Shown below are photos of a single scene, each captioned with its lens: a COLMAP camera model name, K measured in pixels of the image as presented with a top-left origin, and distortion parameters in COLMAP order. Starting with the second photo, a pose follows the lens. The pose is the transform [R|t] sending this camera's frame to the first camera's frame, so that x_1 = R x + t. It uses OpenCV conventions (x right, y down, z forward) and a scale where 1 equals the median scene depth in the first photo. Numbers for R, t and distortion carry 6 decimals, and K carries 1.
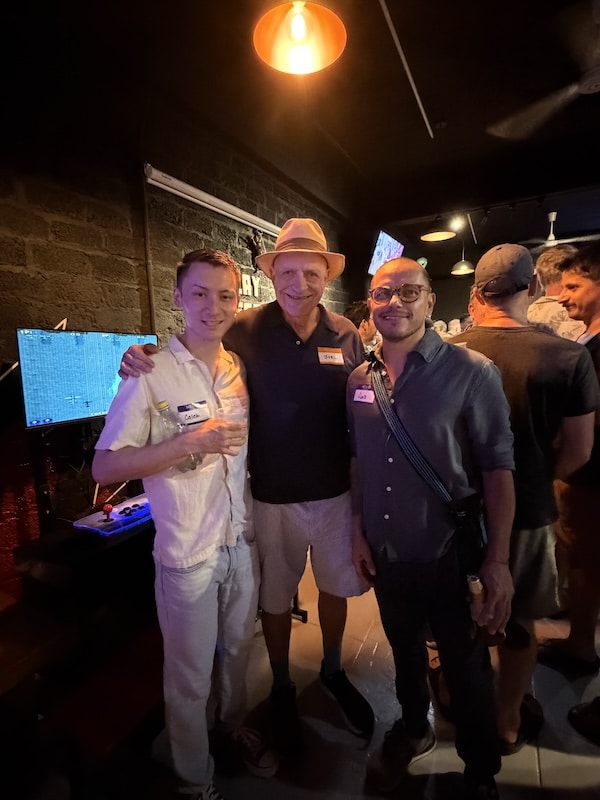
lens RADIAL K [[371.5, 0, 300.0], [0, 371.5, 400.0], [0, 0, 1]] dist [-0.019774, -0.000123]
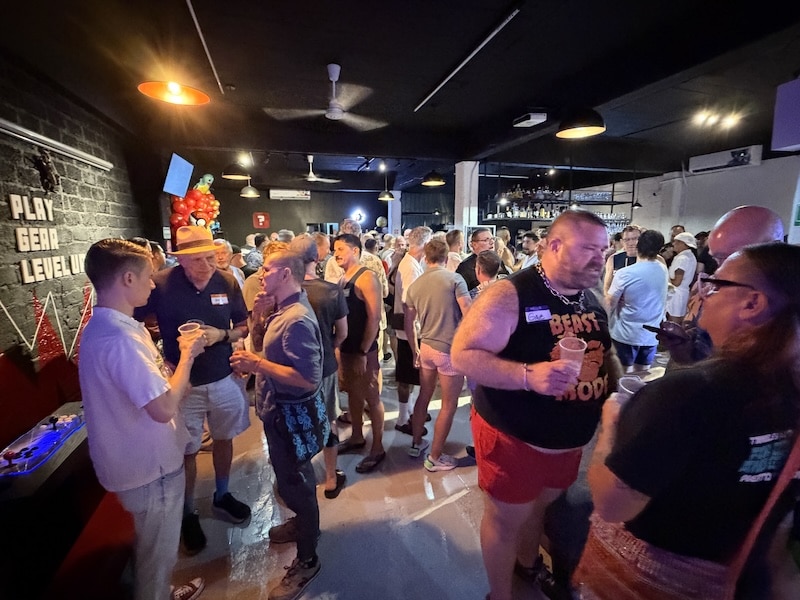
lens RADIAL K [[371.5, 0, 400.0], [0, 371.5, 300.0], [0, 0, 1]] dist [-0.019774, -0.000123]
pose [[0.684464, -0.097485, 0.722500, -0.202952], [0.092563, 0.994620, 0.046511, -0.042767], [-0.723147, 0.035042, 0.689805, -0.265354]]
